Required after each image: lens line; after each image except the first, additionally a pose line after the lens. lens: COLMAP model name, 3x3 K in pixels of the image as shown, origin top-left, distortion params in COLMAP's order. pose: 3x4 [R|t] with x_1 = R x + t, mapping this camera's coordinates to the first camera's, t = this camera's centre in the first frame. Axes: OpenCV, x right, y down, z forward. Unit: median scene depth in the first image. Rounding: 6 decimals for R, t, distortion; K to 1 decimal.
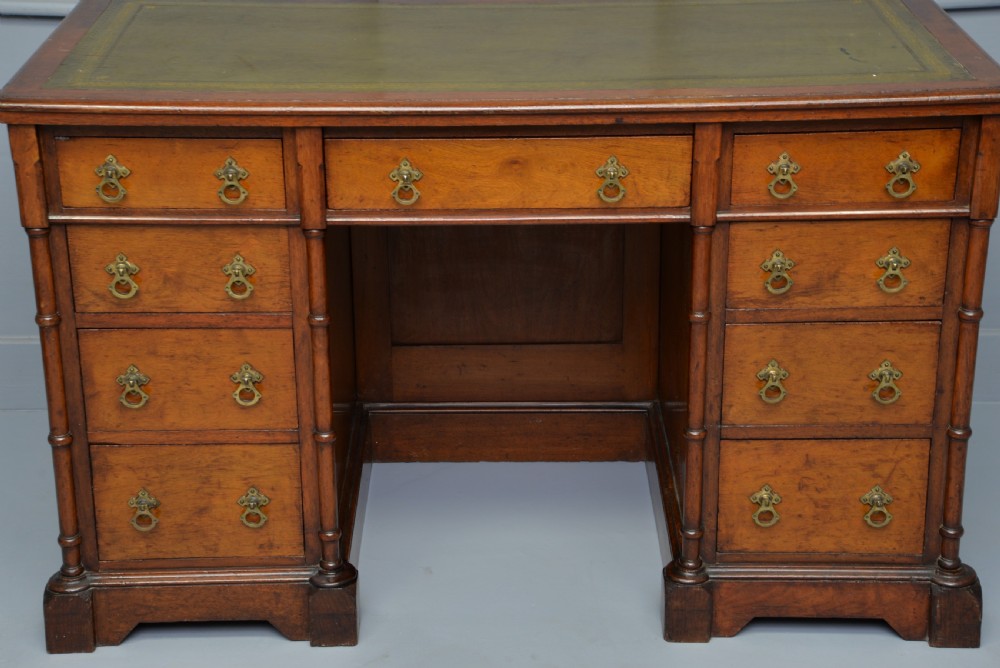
lens RADIAL K [[1740.4, 0, 522.1], [0, 1740.4, 349.5], [0, 0, 1]] dist [0.380843, 0.000000]
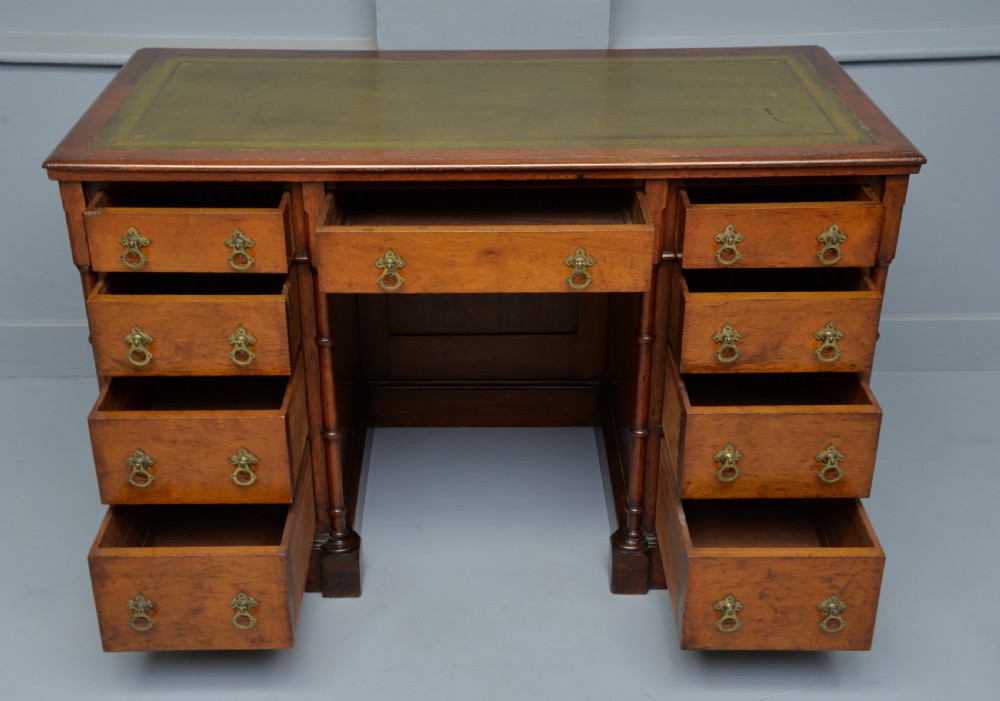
lens RADIAL K [[1186.2, 0, 503.3], [0, 1186.2, 361.3], [0, 0, 1]] dist [0.121946, 0.000000]
pose [[0.999966, 0.001047, 0.008237, -0.002183], [-0.001915, 0.994356, 0.106075, -0.111466], [-0.008079, -0.106087, 0.994324, 0.246307]]
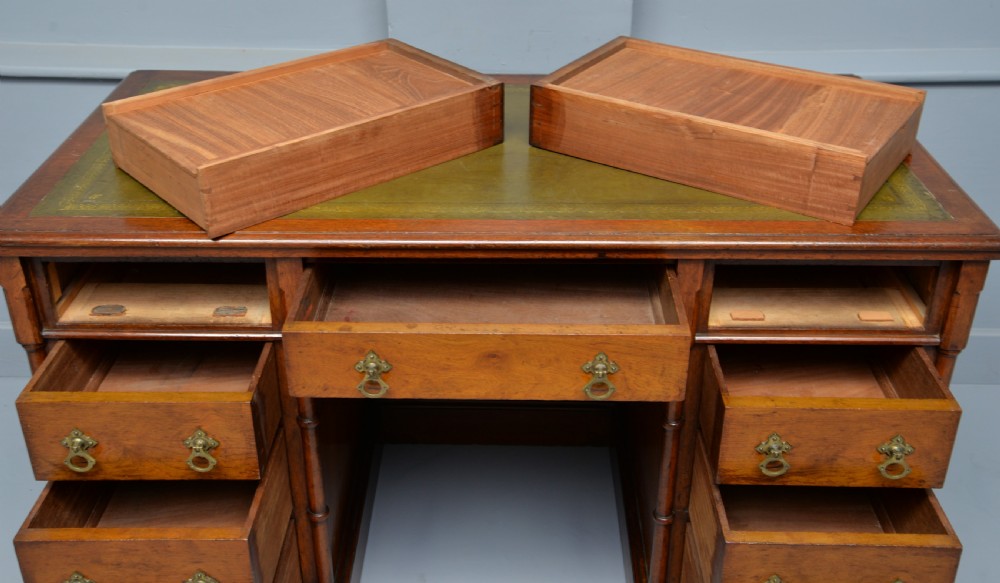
lens RADIAL K [[964.9, 0, 511.9], [0, 964.9, 251.7], [0, 0, 1]] dist [0.075657, 0.000000]
pose [[0.999931, 0.011642, -0.001793, 0.005480], [-0.011353, 0.993095, 0.116765, -0.206879], [0.003140, -0.116737, 0.993158, 0.483268]]
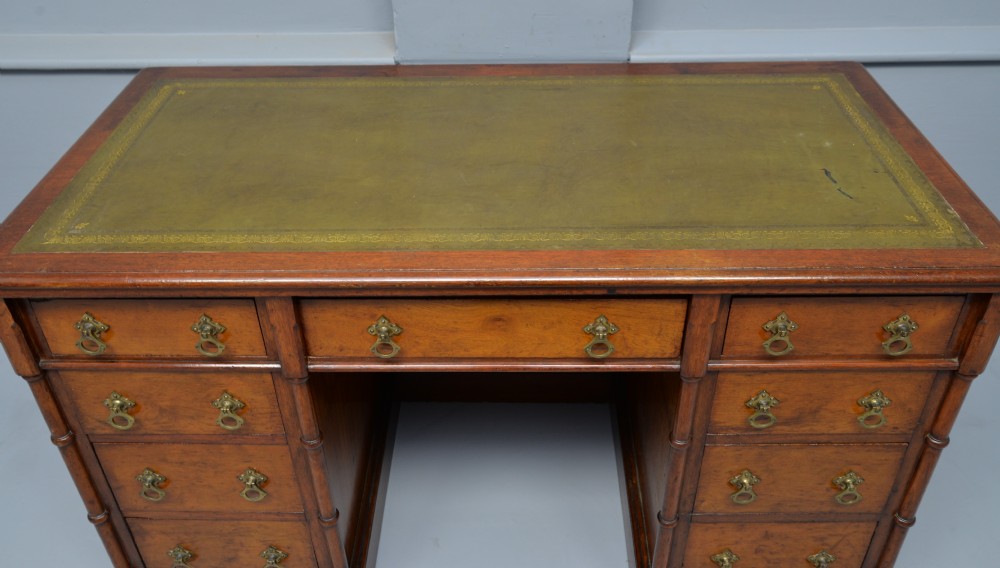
lens RADIAL K [[829.2, 0, 510.4], [0, 829.2, 246.6], [0, 0, 1]] dist [-0.042428, 0.055197]
pose [[0.999972, -0.002693, -0.006916, 0.005247], [0.004159, 0.975107, 0.221694, -0.231790], [0.006146, -0.221716, 0.975092, 0.539614]]
